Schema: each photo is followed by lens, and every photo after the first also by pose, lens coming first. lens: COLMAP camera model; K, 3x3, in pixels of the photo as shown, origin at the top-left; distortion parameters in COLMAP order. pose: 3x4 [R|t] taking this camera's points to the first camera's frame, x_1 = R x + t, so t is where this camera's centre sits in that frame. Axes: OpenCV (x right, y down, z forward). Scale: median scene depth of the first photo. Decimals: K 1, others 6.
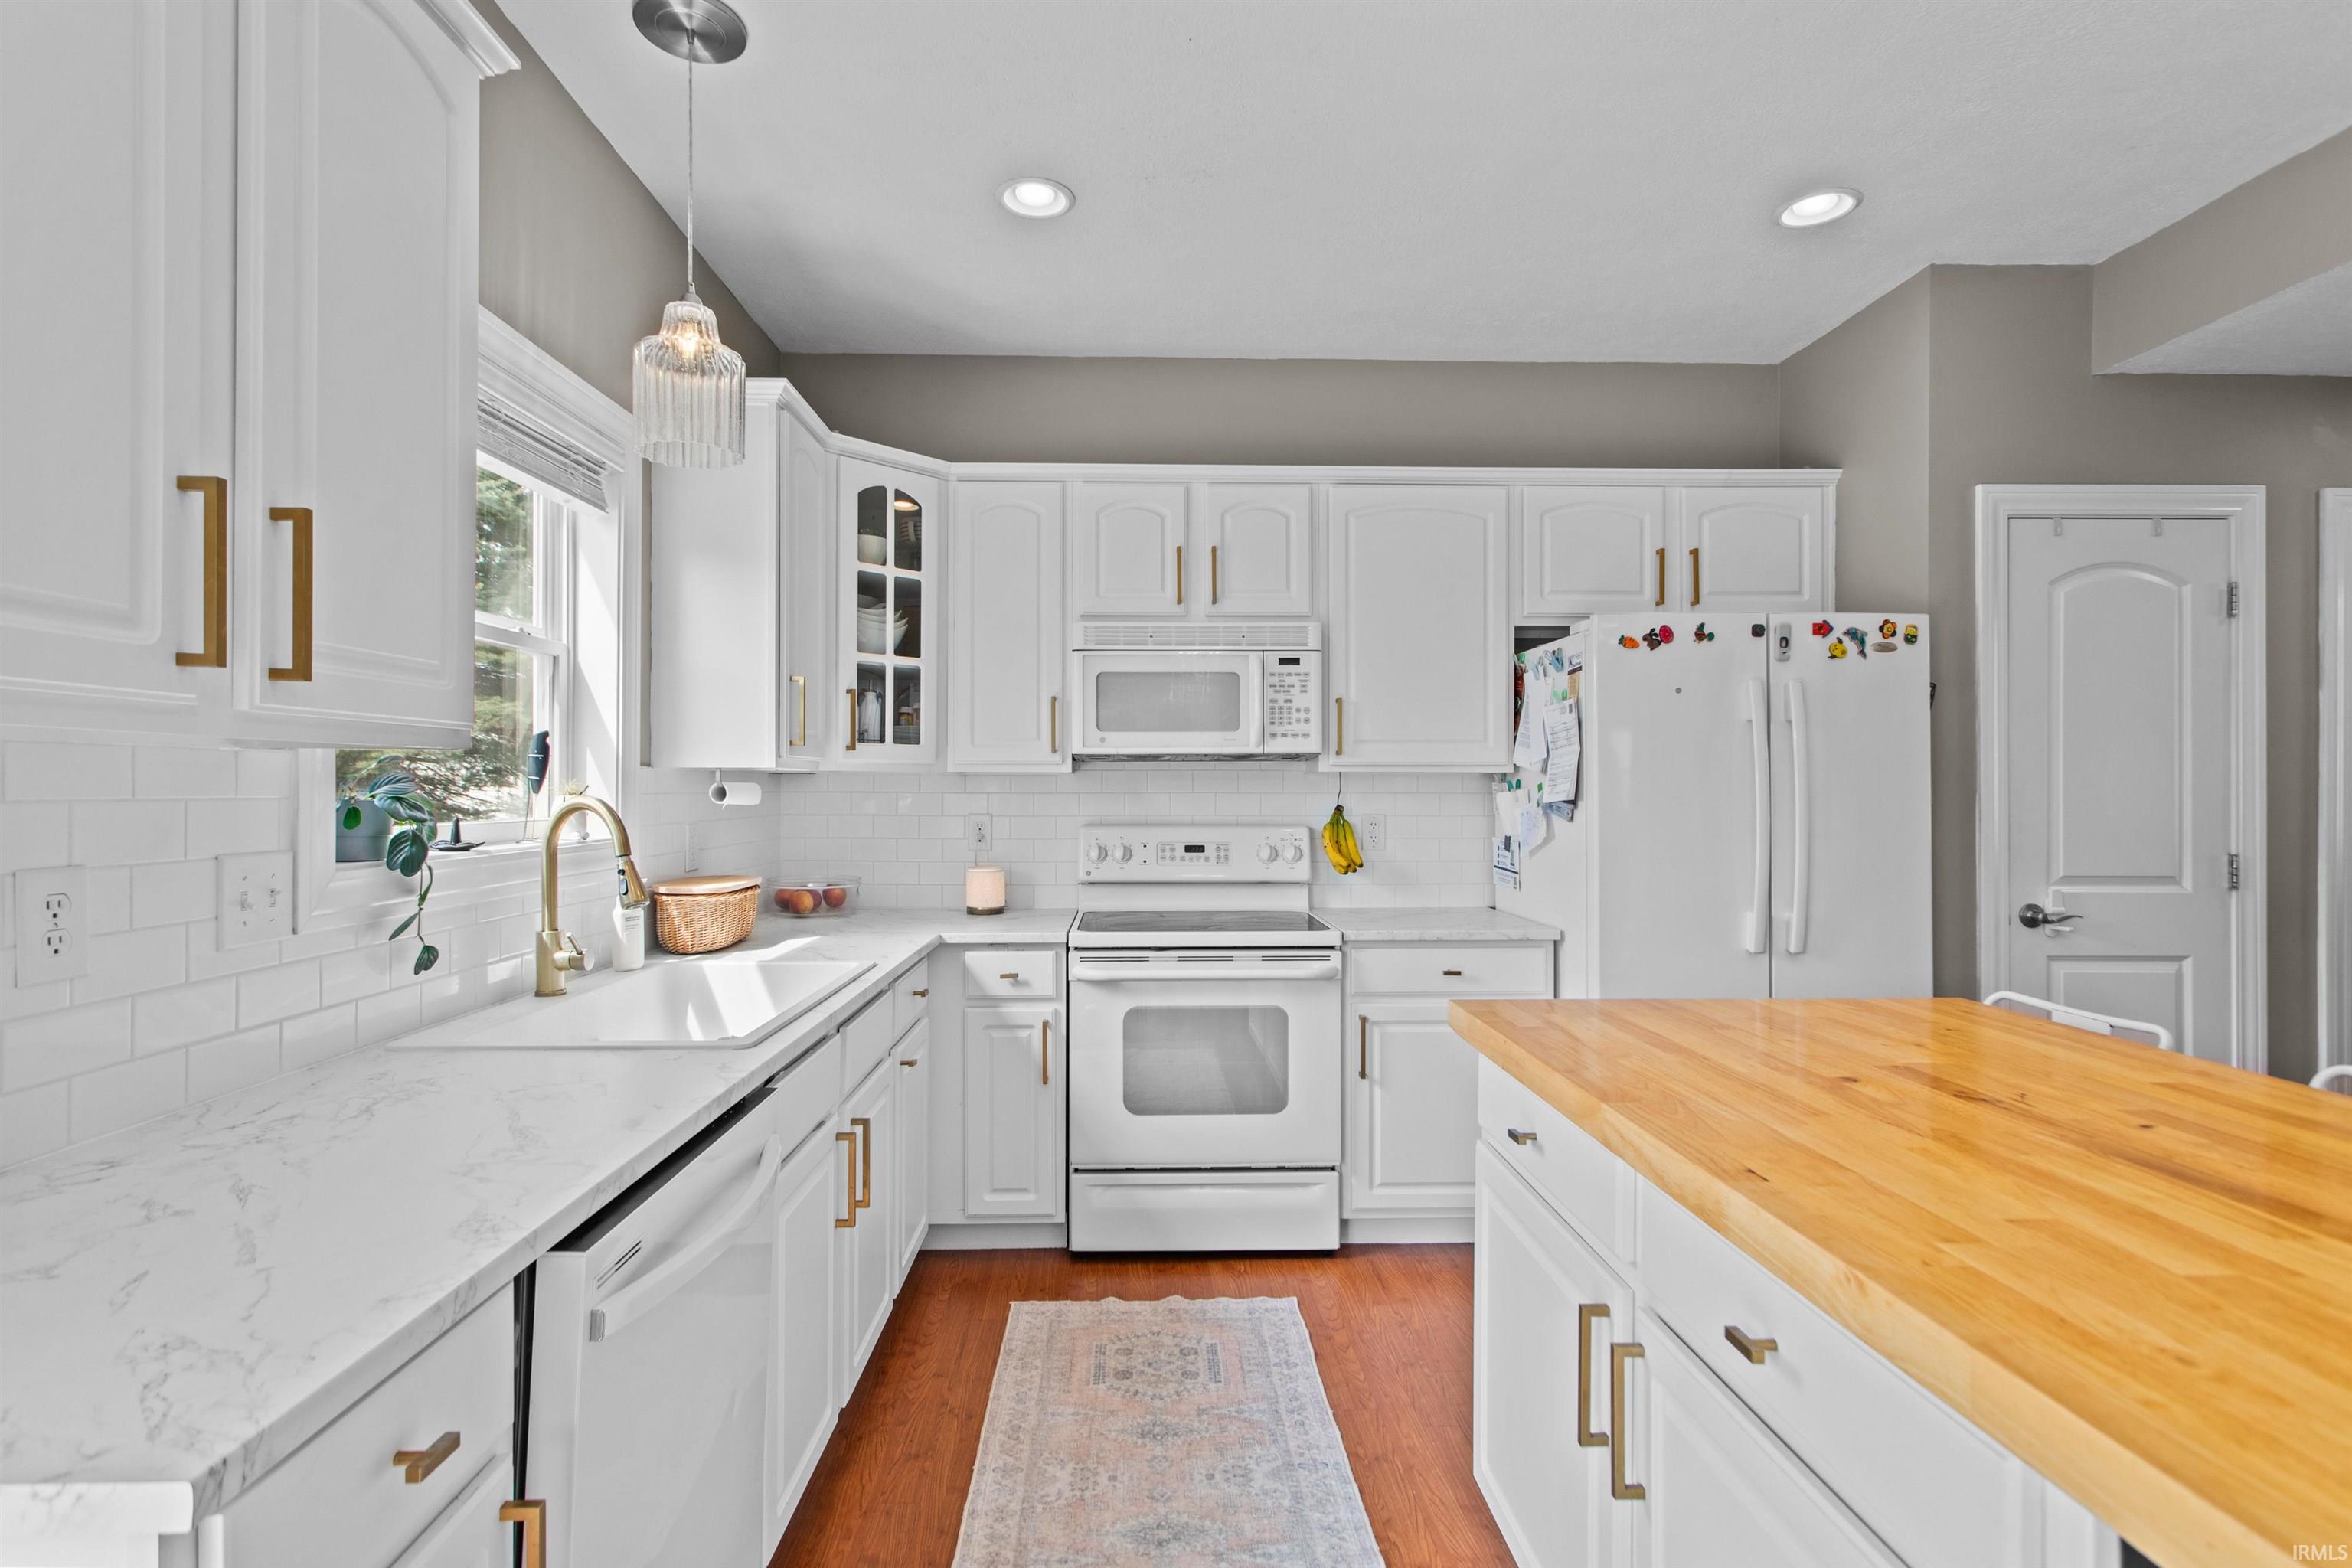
lens RADIAL K [[1122.5, 0, 1176.0], [0, 1122.5, 784.0], [0, 0, 1]] dist [0.000157, -0.000036]
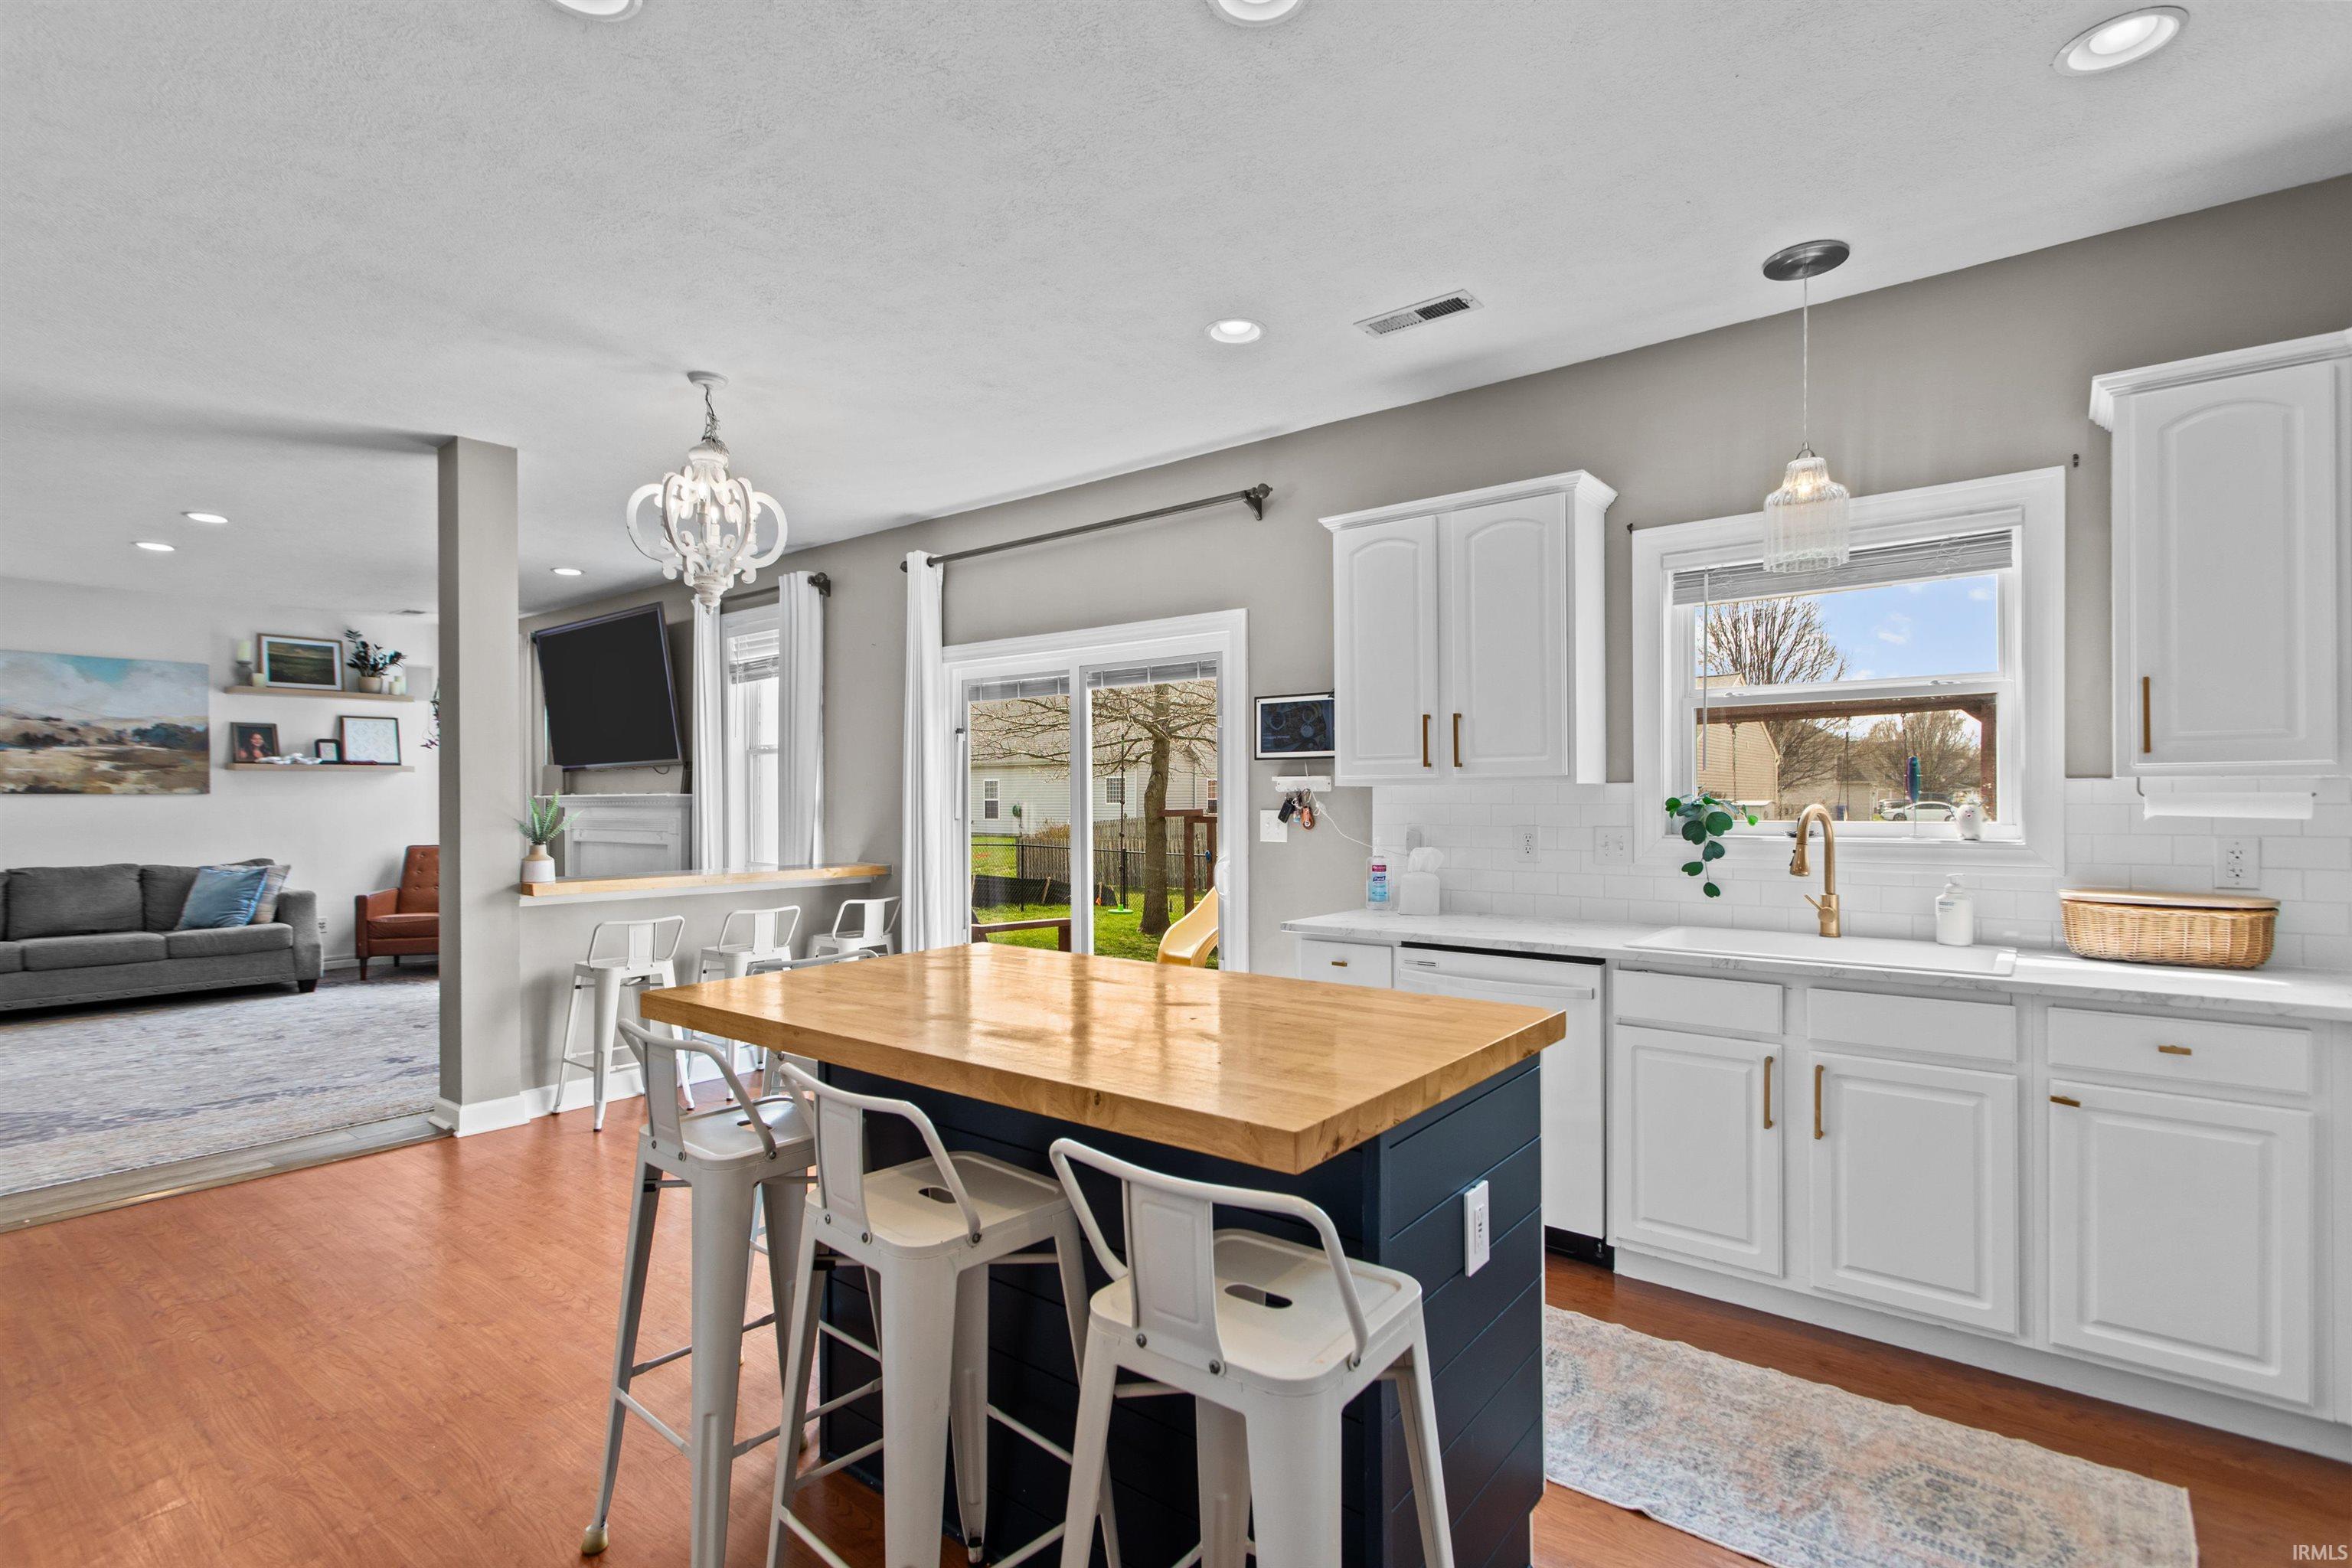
lens RADIAL K [[1122.5, 0, 1176.0], [0, 1122.5, 784.0], [0, 0, 1]] dist [0.000157, -0.000036]
pose [[-0.648407, -0.001183, -0.761293, 1.147201], [0.007101, 0.999946, -0.007601, -0.013174], [0.761261, -0.010335, -0.648363, 1.296454]]
